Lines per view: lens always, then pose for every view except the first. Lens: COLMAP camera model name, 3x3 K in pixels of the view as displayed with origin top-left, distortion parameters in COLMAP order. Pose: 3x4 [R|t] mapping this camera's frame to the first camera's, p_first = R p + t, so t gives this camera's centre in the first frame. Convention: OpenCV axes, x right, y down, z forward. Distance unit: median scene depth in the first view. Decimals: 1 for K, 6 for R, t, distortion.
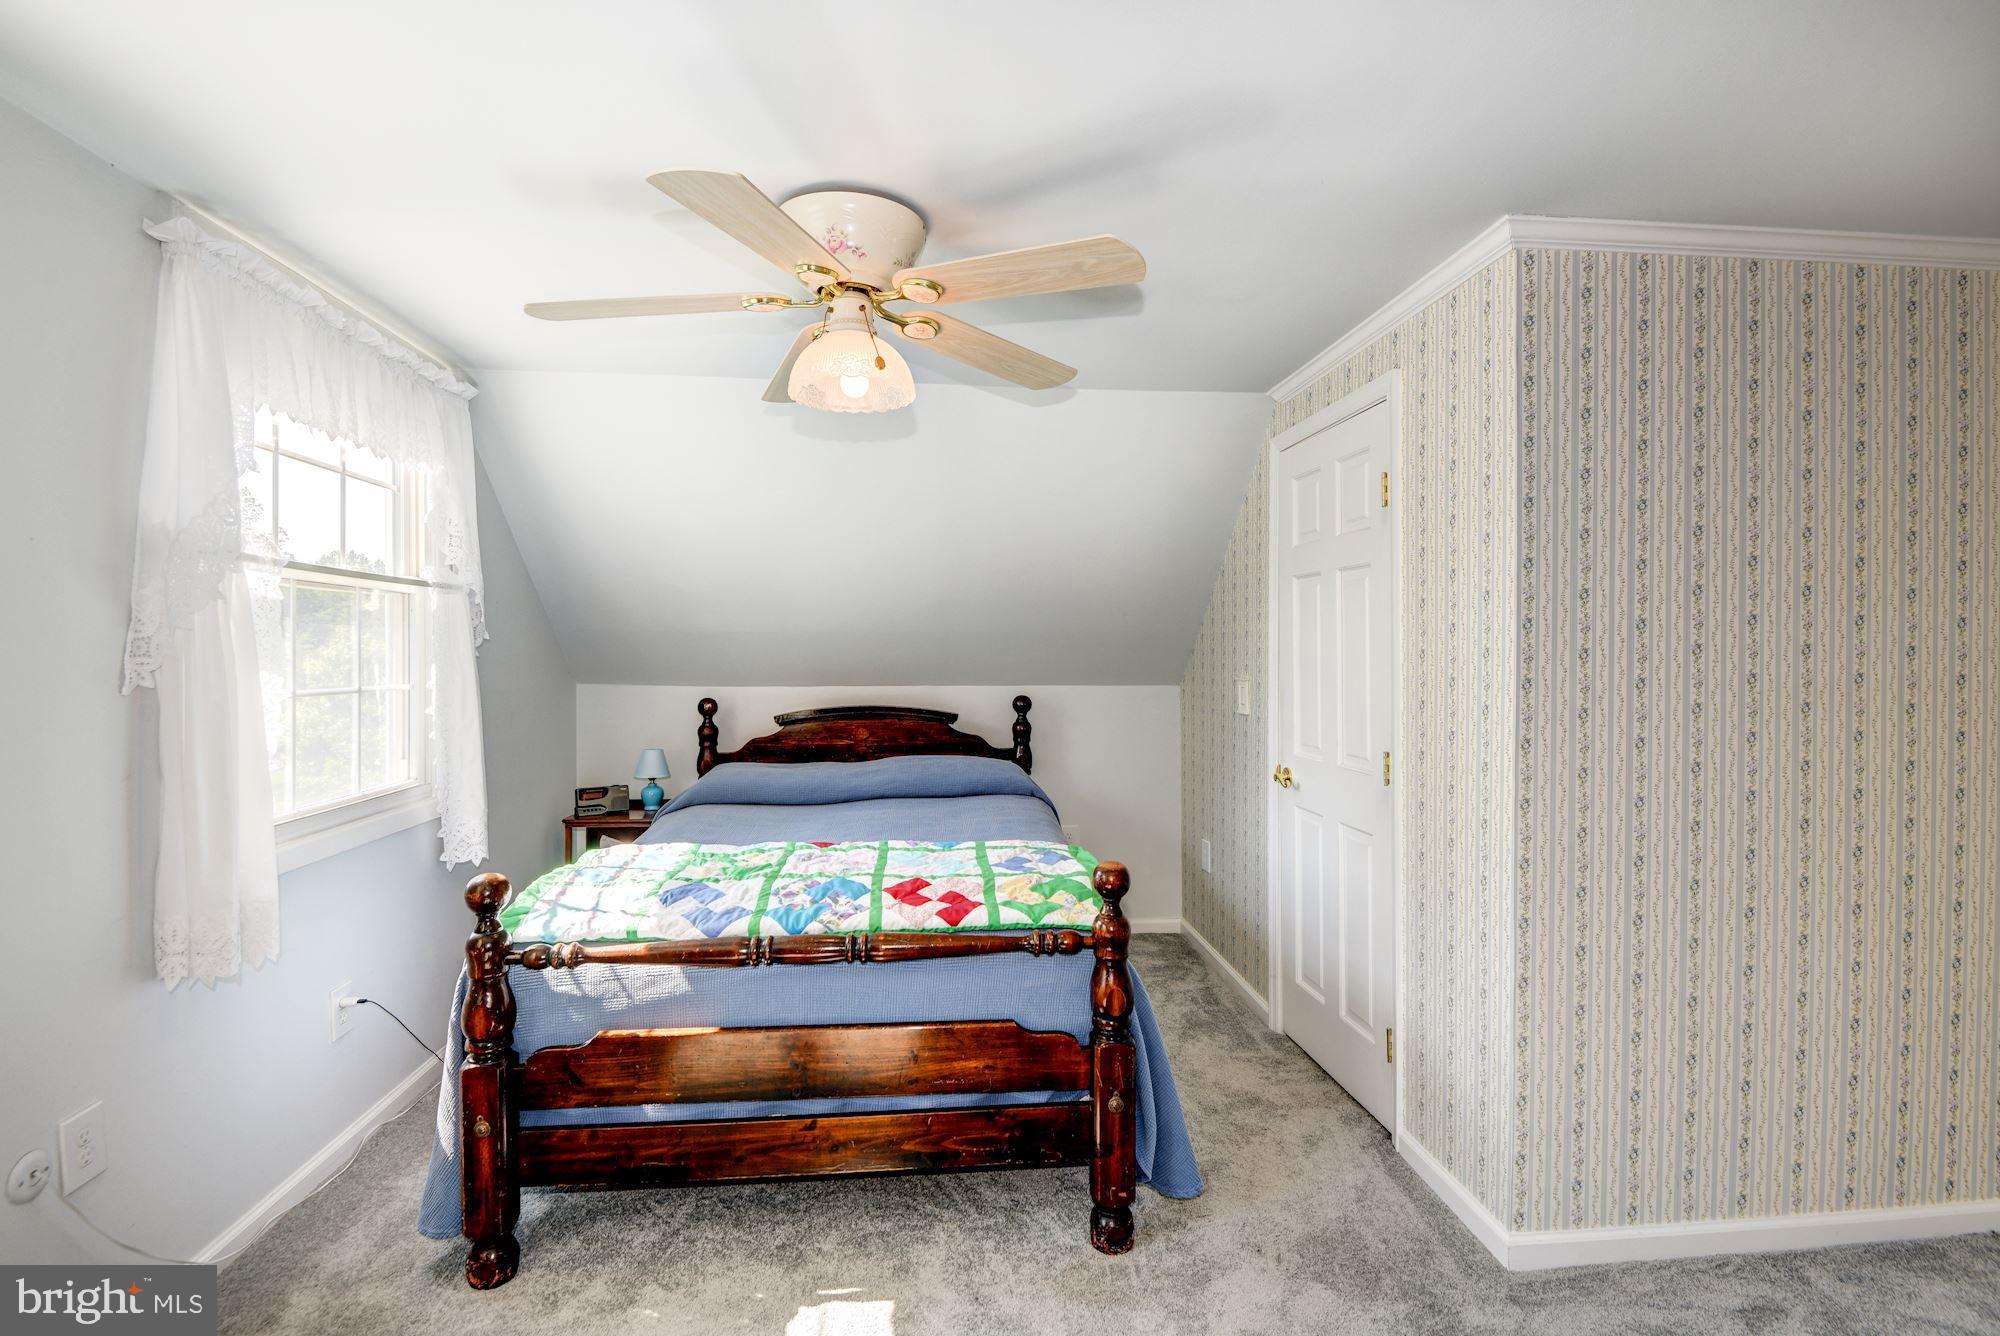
lens RADIAL K [[944.7, 0, 1006.6], [0, 944.7, 680.9], [0, 0, 1]] dist [0.002123, -0.005881]
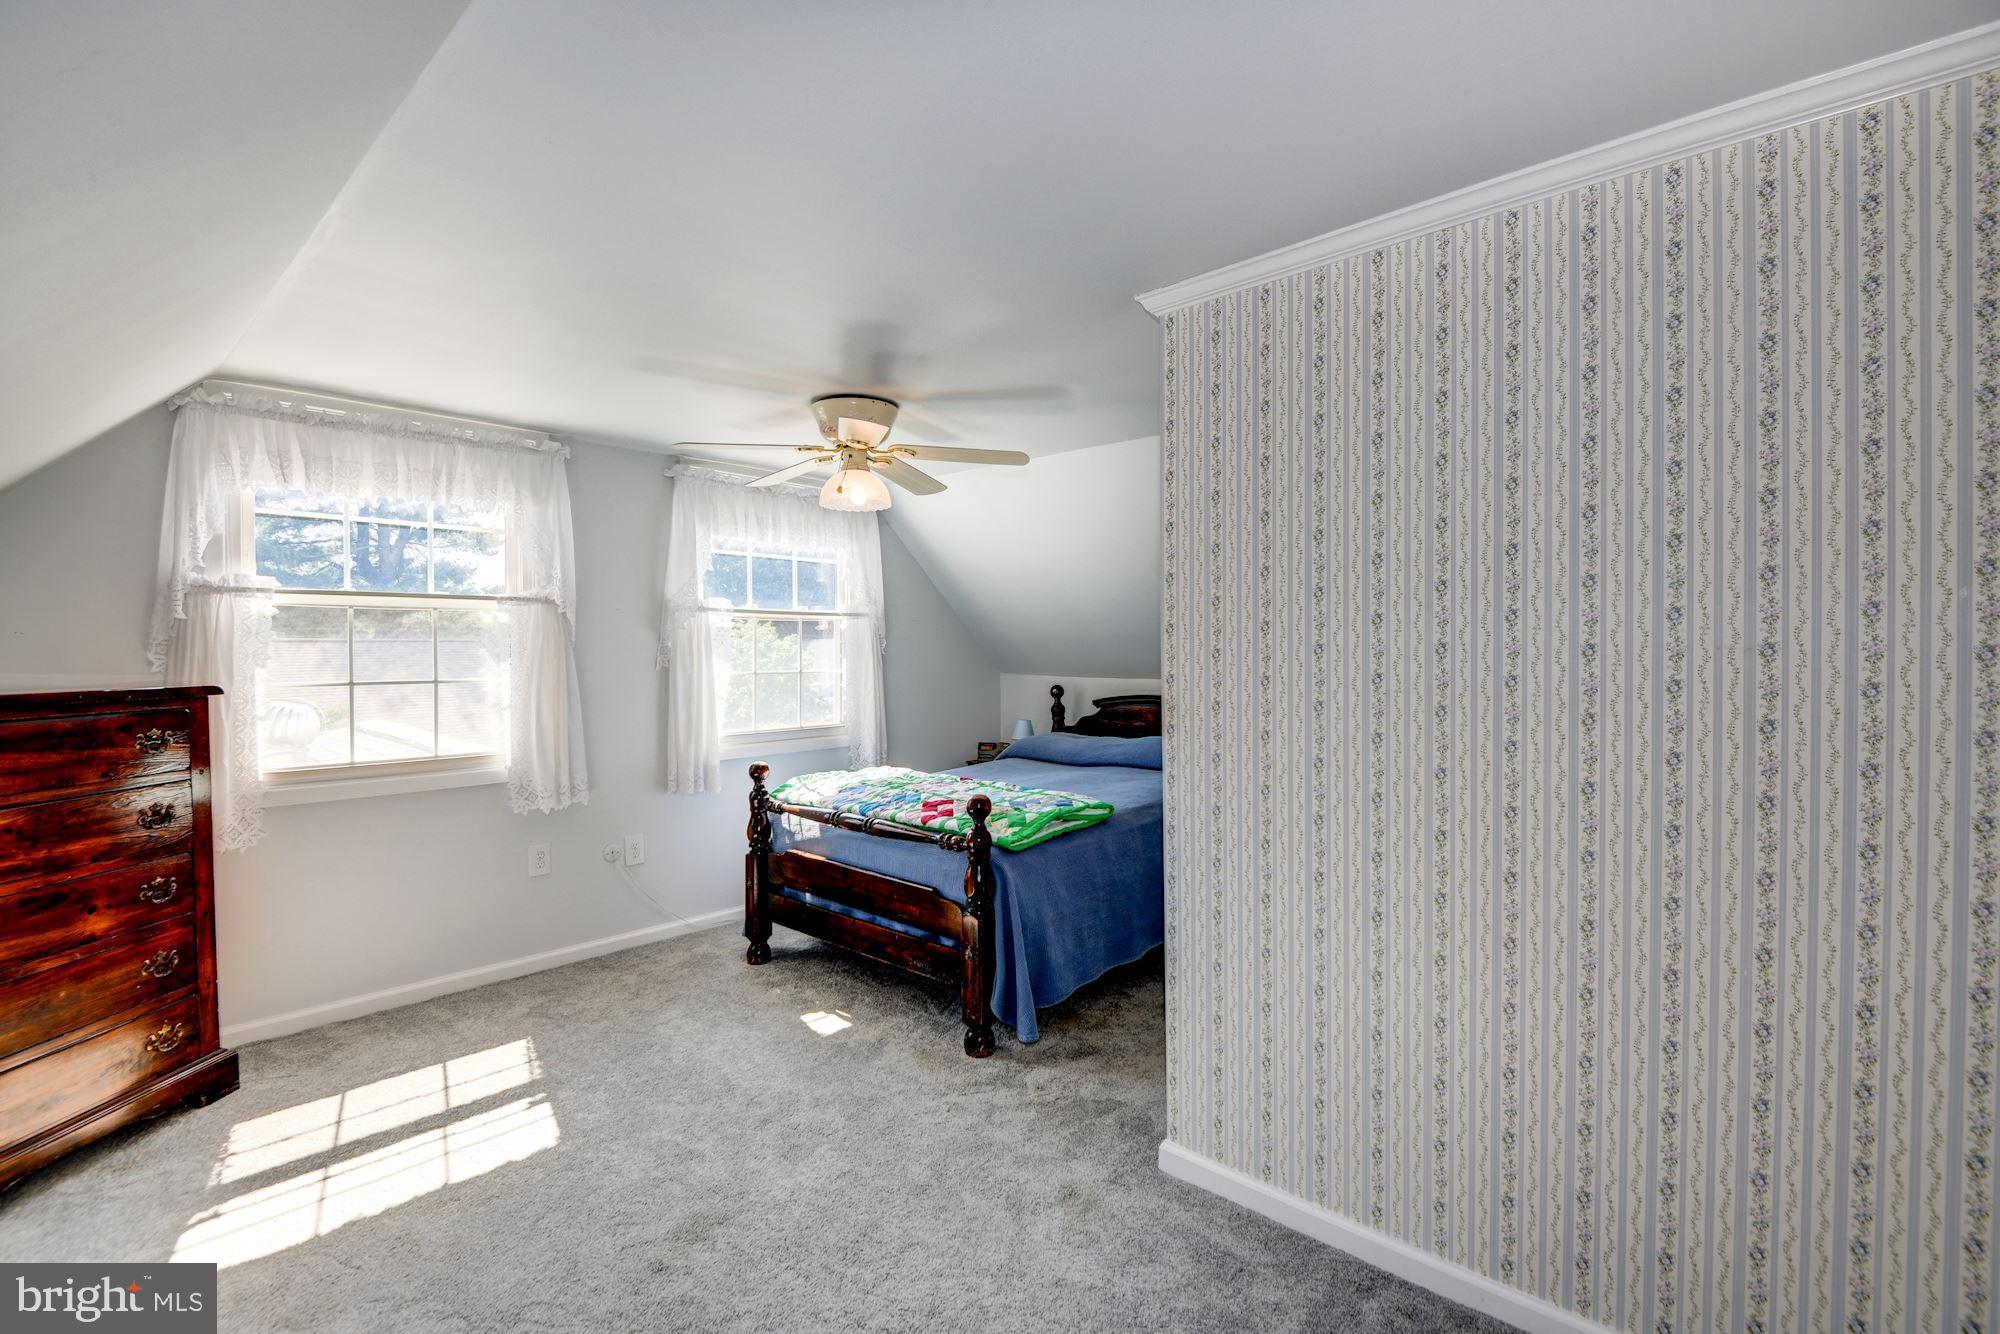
lens RADIAL K [[936.0, 0, 1089.9], [0, 936.0, 693.0], [0, 0, 1]] dist [0.003666, -0.000855]
pose [[0.692722, 0.030739, -0.720549, 1.292829], [-0.023789, 0.999521, 0.019770, 0.000427], [0.720812, 0.003446, 0.693122, 0.110049]]
